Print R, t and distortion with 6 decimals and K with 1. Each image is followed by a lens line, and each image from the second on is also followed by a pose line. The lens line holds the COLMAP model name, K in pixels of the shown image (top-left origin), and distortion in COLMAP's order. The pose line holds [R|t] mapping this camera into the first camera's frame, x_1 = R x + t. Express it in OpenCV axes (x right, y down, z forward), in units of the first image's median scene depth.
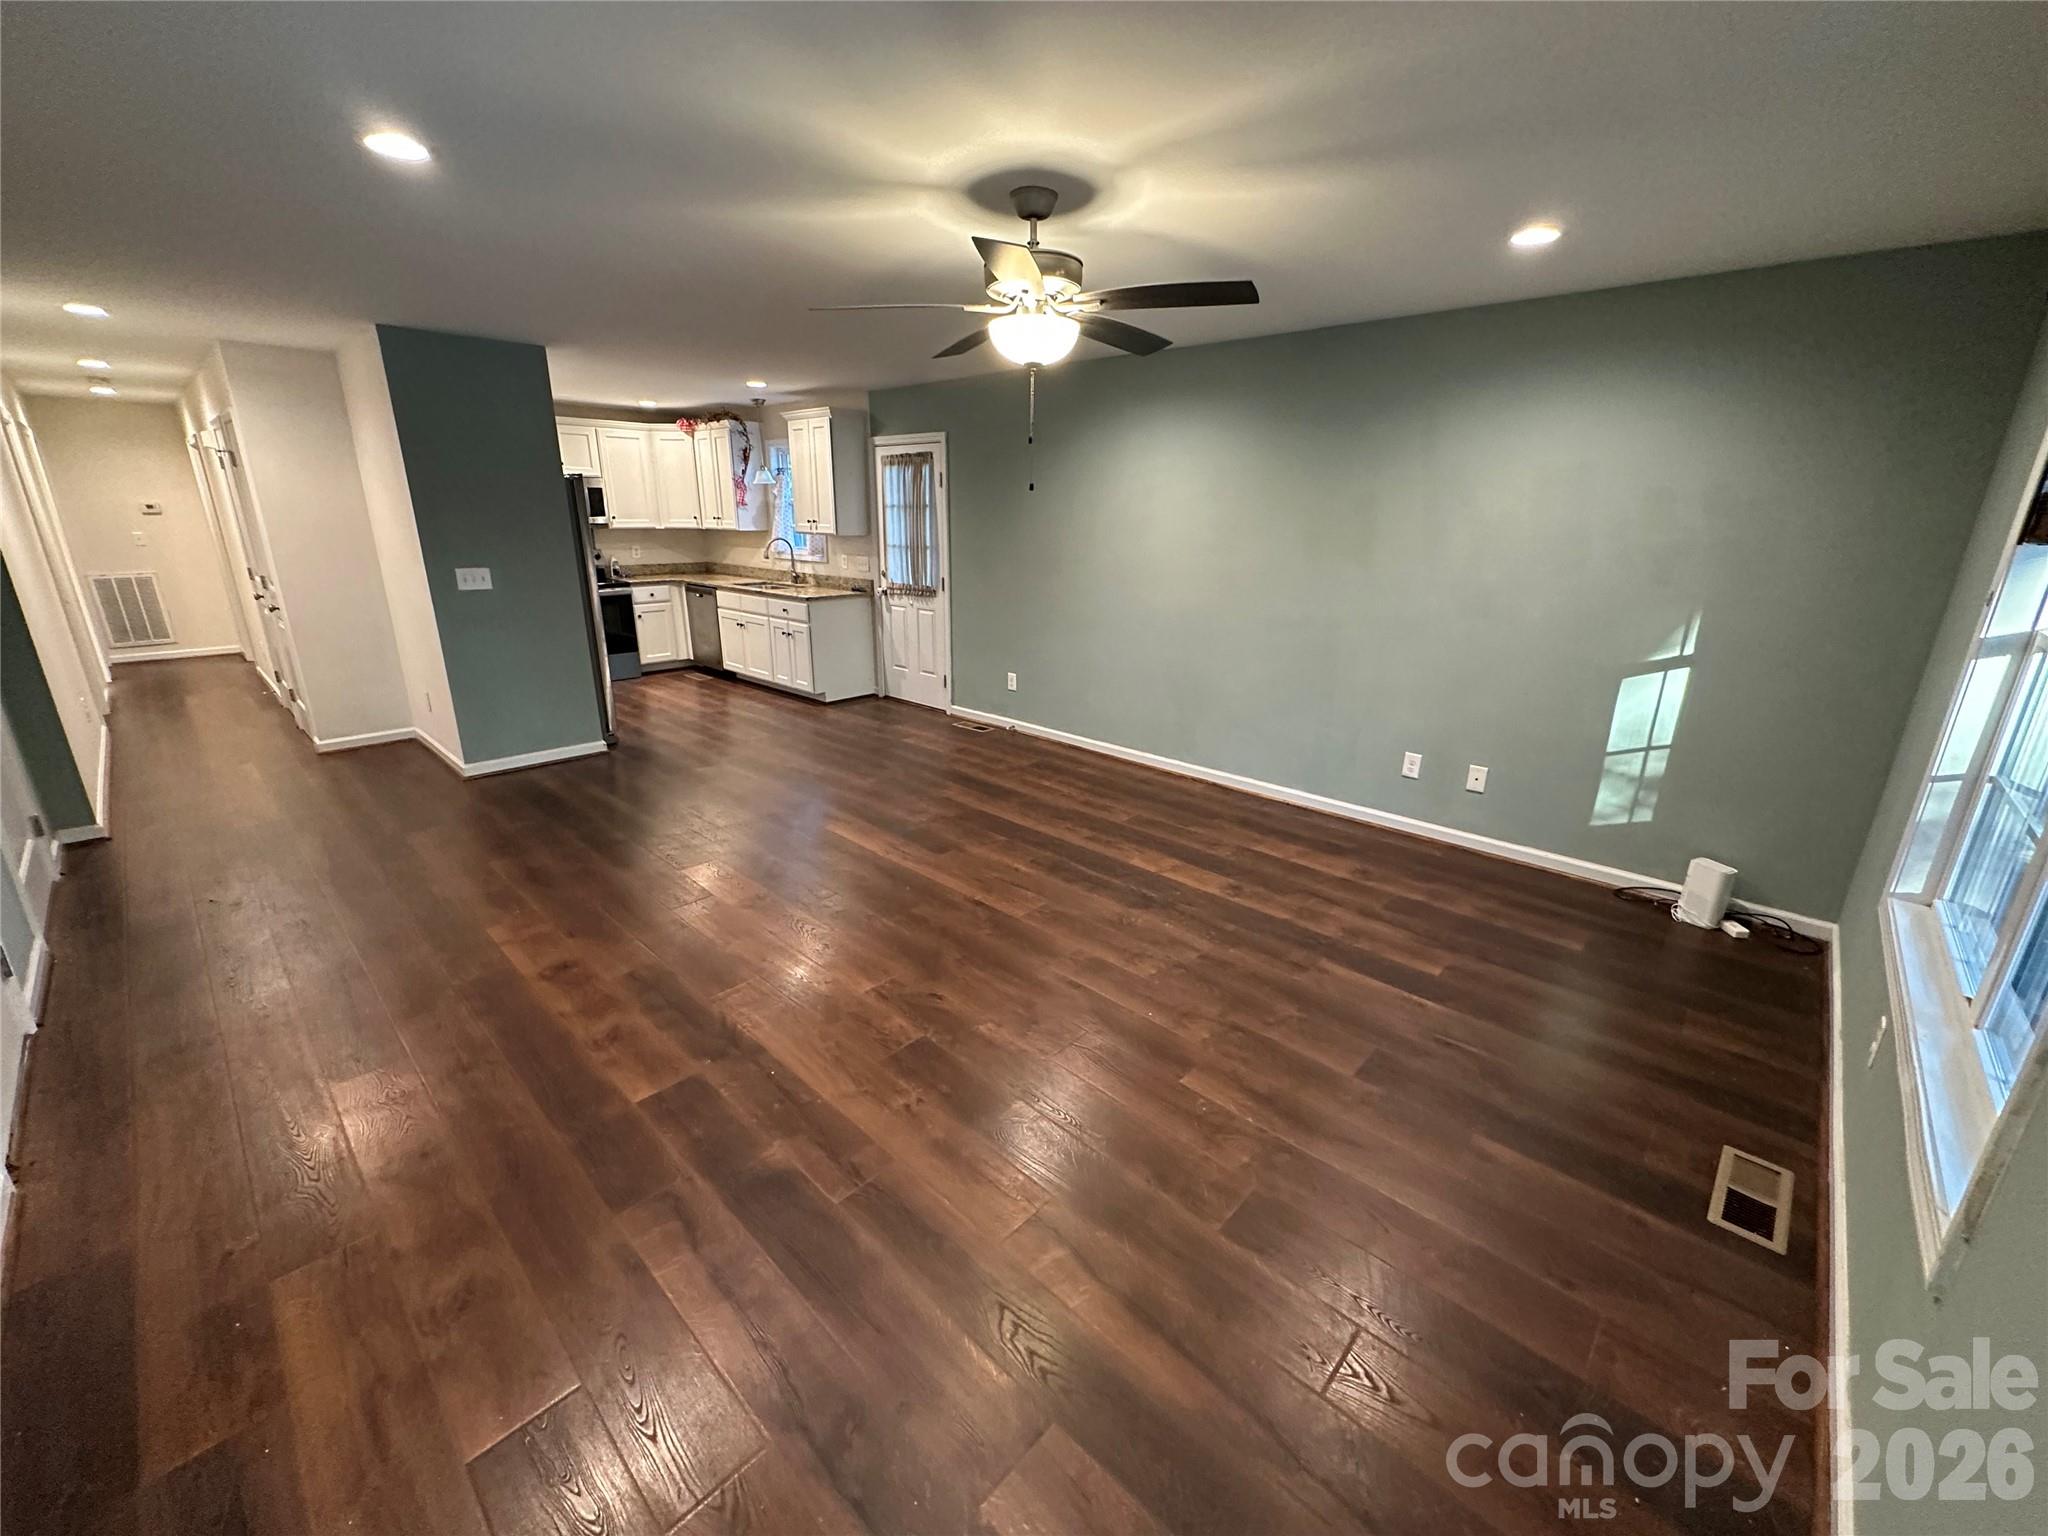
lens RADIAL K [[820.5, 0, 1025.9], [0, 820.5, 766.3], [0, 0, 1]] dist [-0.003235, 0.000558]
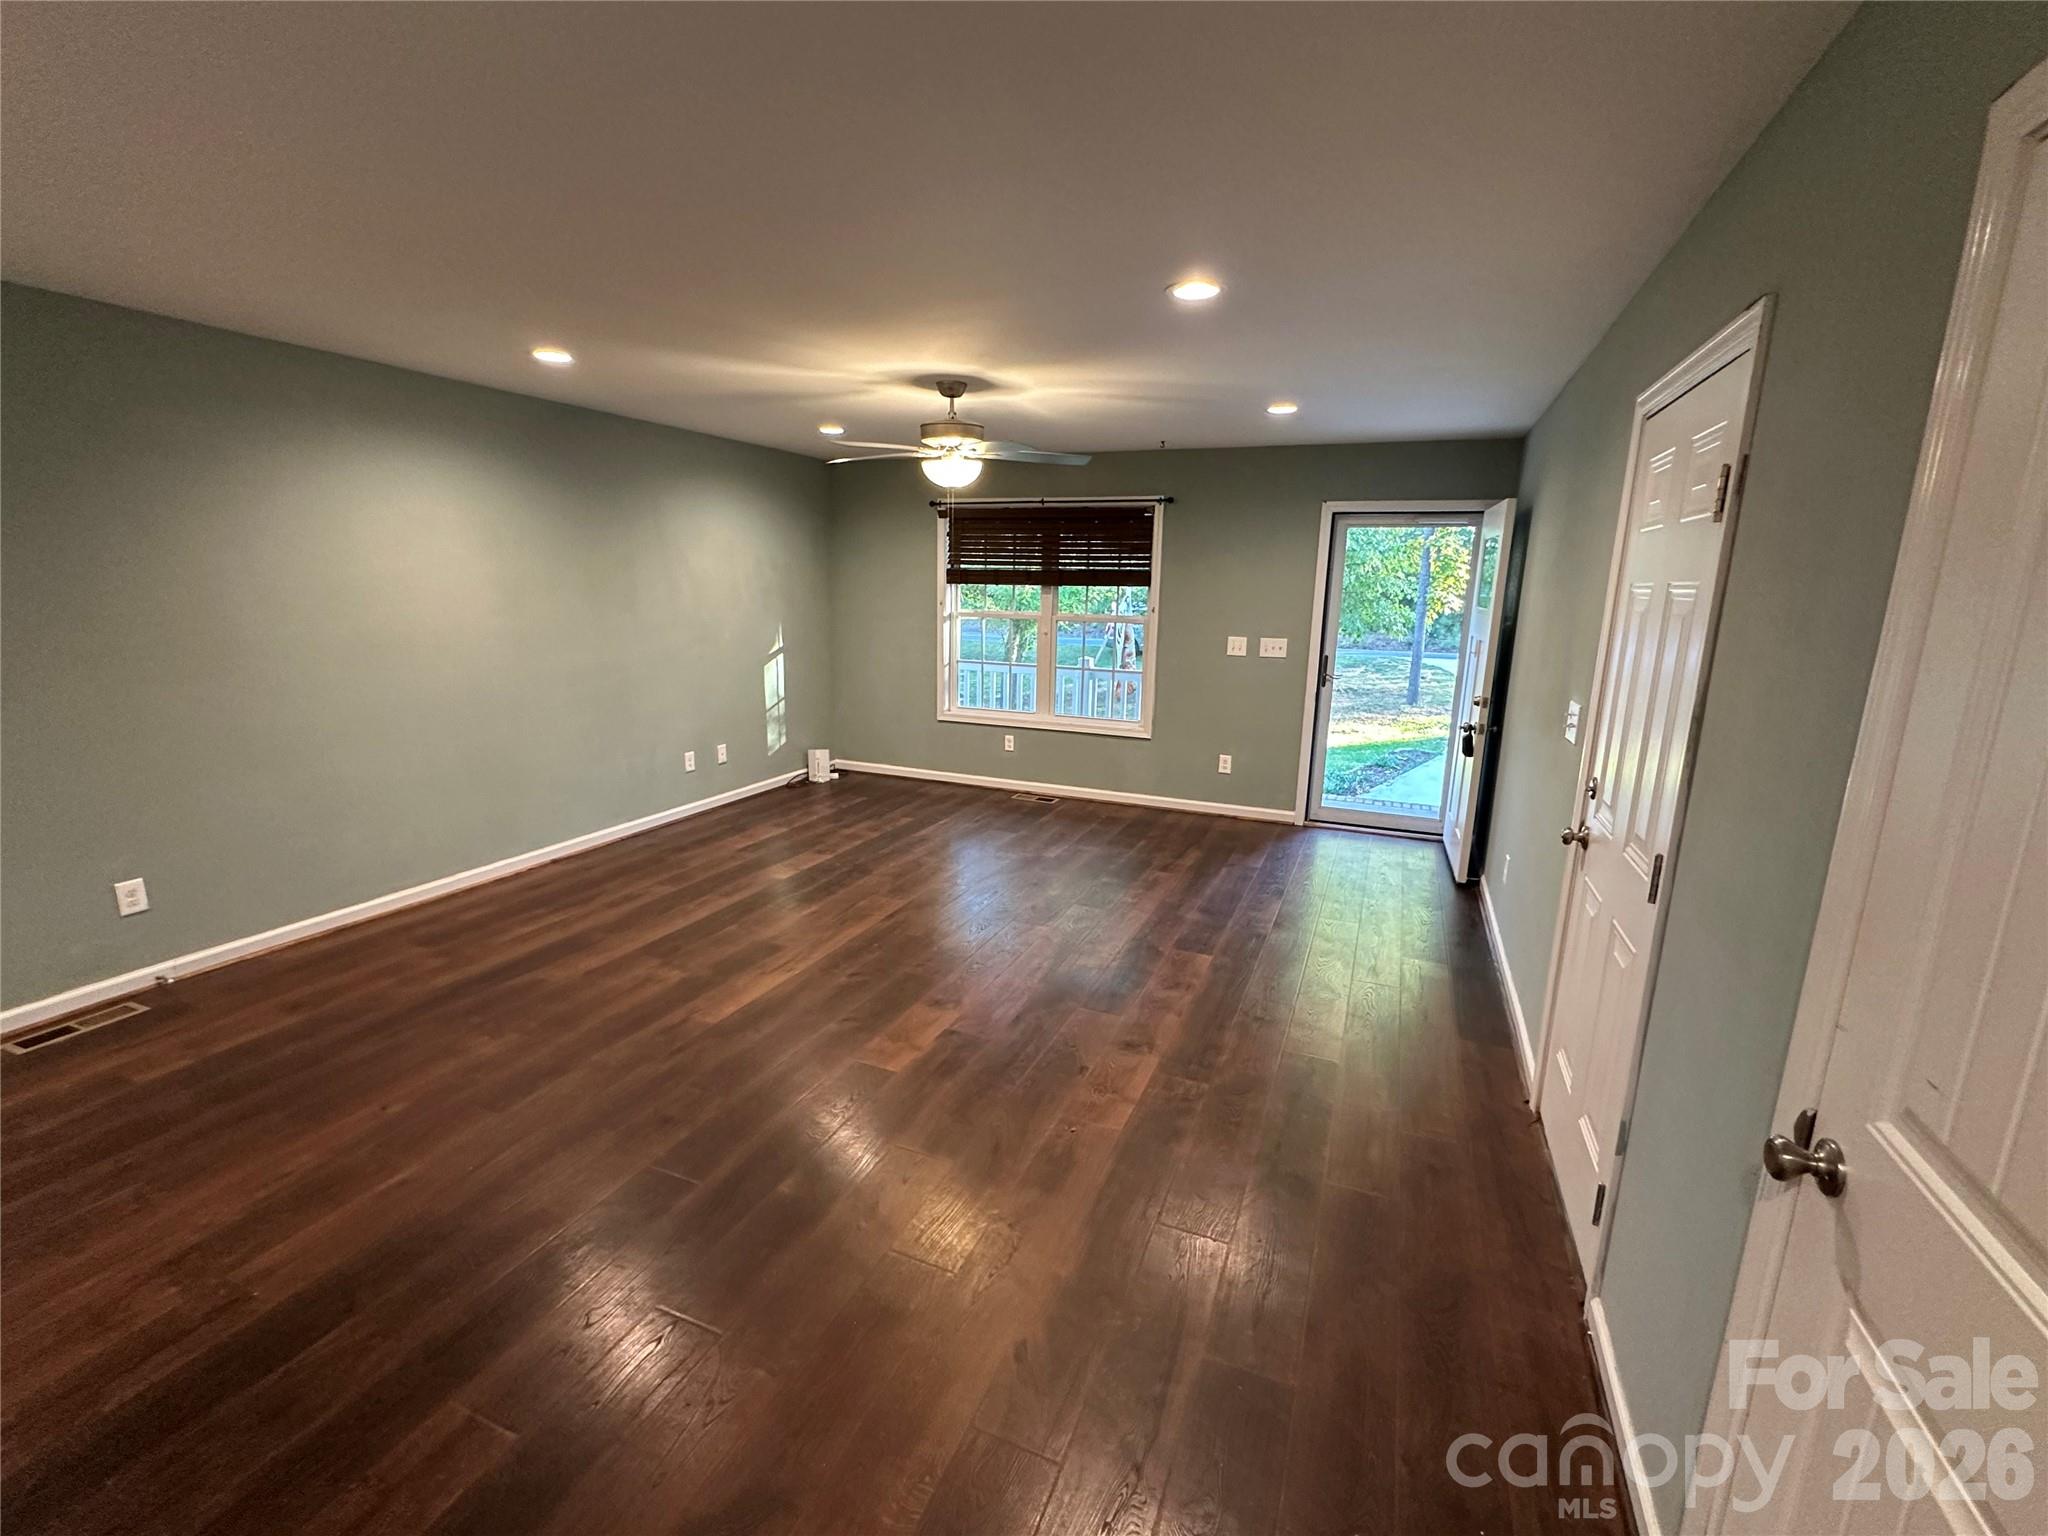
lens RADIAL K [[890.0, 0, 1021.5], [0, 890.0, 765.8], [0, 0, 1]] dist [-0.000644, 0.000154]
pose [[-0.347900, -0.214116, 0.912754, -0.819182], [0.255551, 0.915048, 0.312059, -0.247168], [-0.902031, 0.341820, -0.263628, 0.740076]]
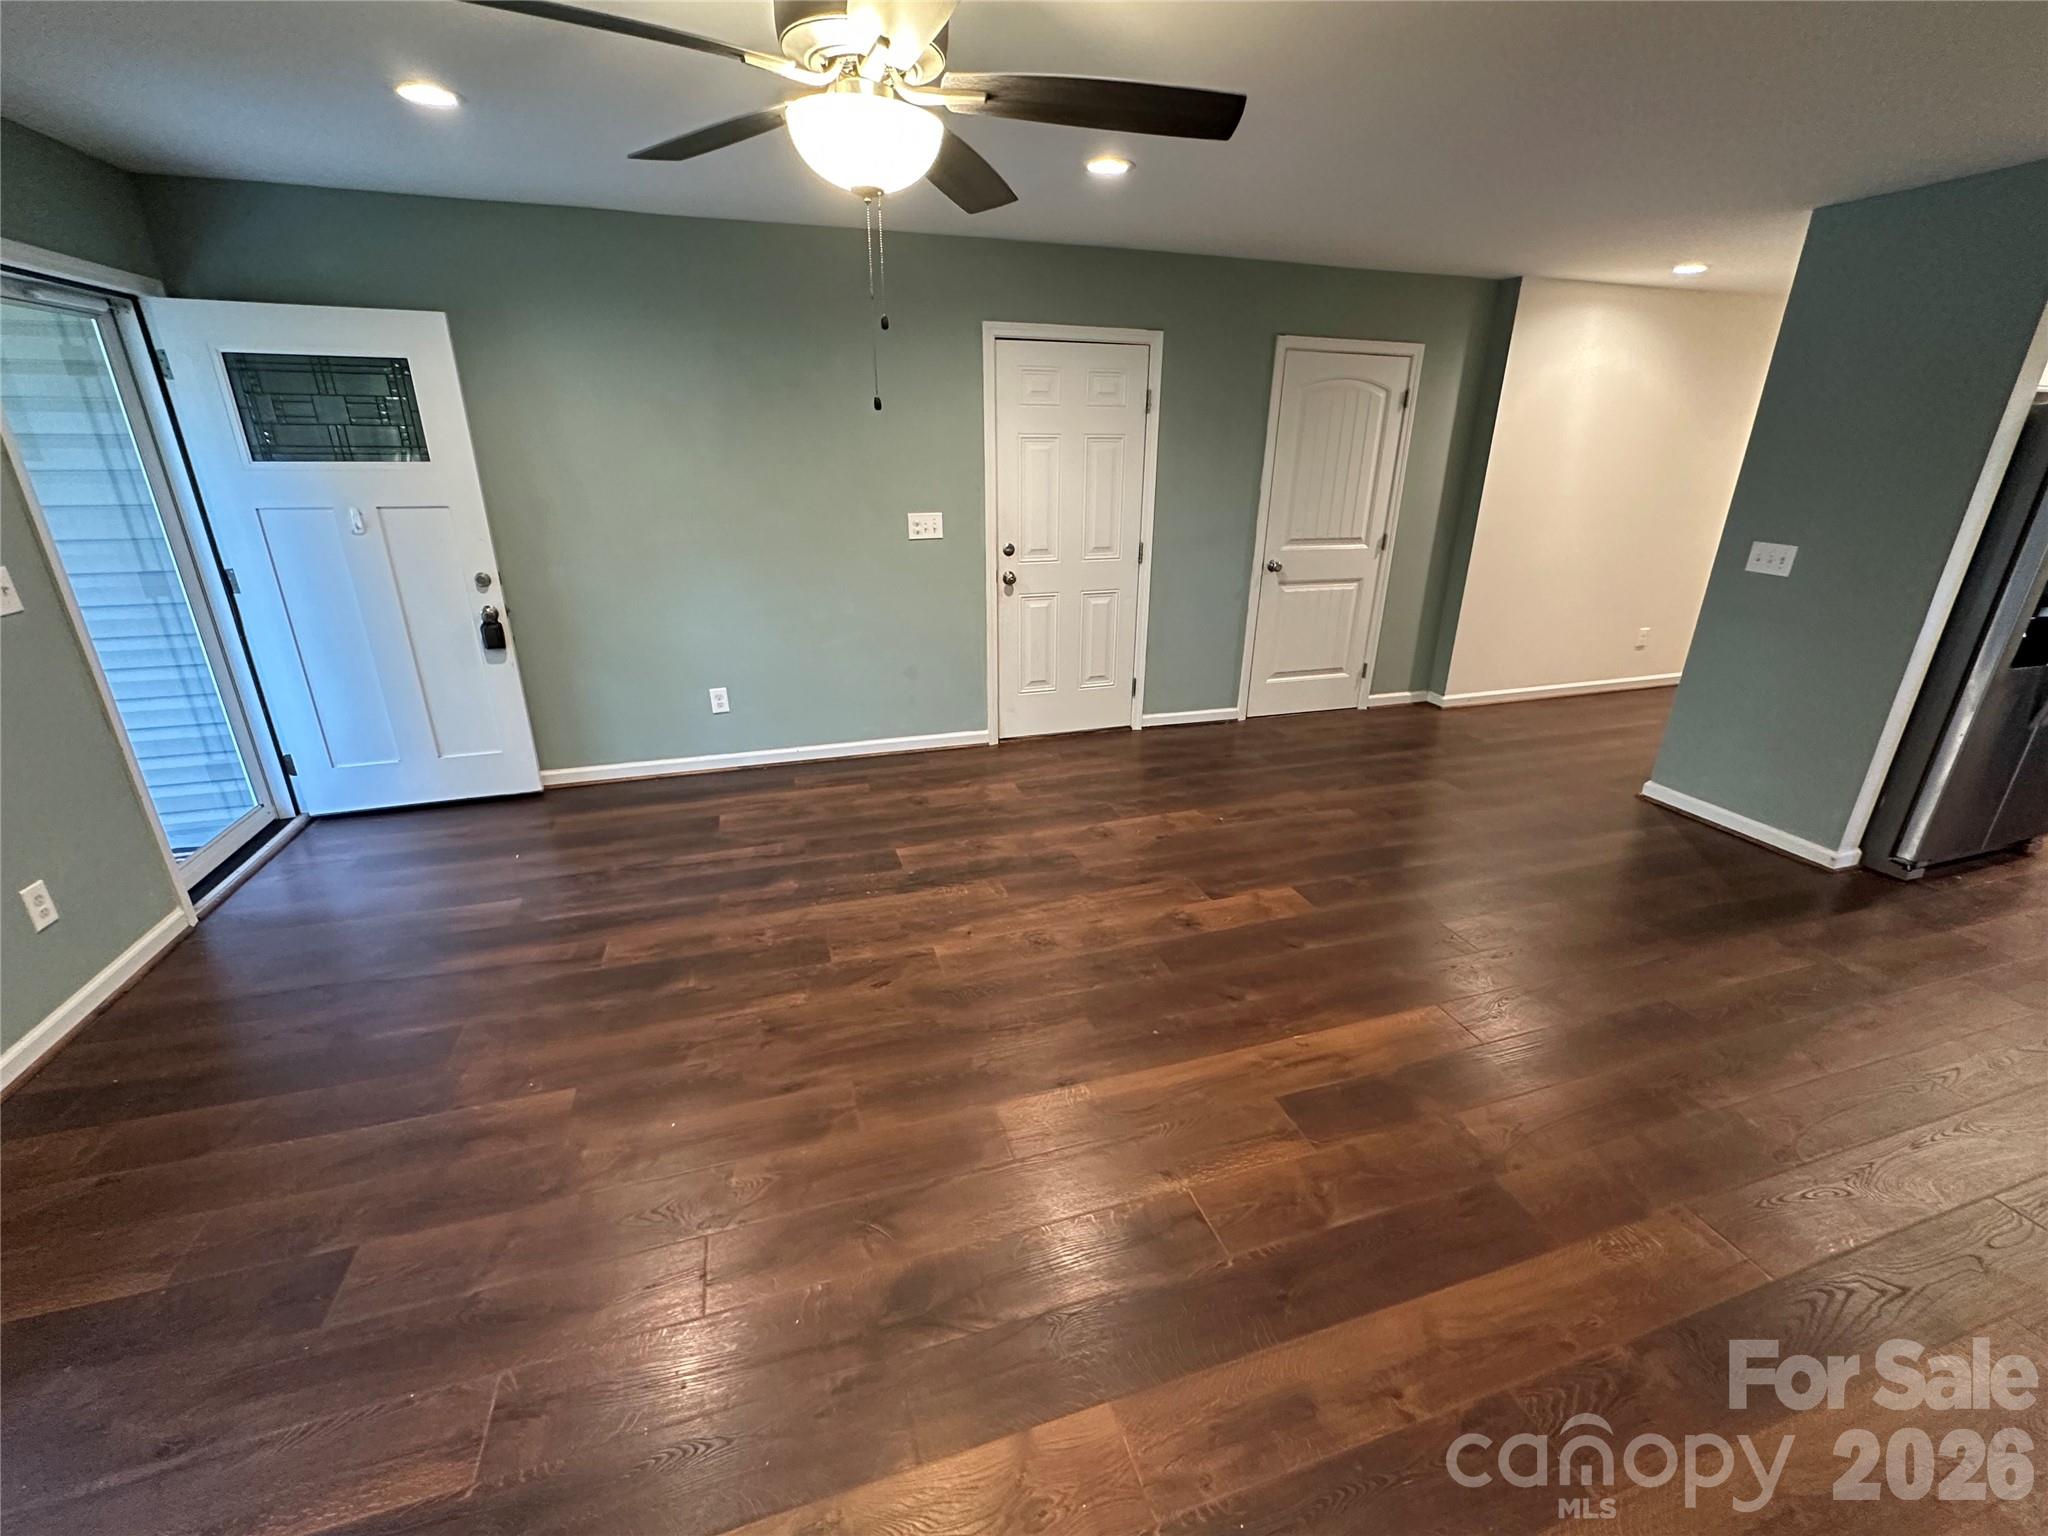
lens RADIAL K [[851.1, 0, 1027.5], [0, 851.1, 767.4], [0, 0, 1]] dist [-0.002542, -0.000210]
pose [[-0.485897, 0.295911, -0.822399, 0.286599], [-0.274747, 0.841531, 0.465123, -0.226093], [0.829710, 0.451954, -0.327597, 0.733460]]
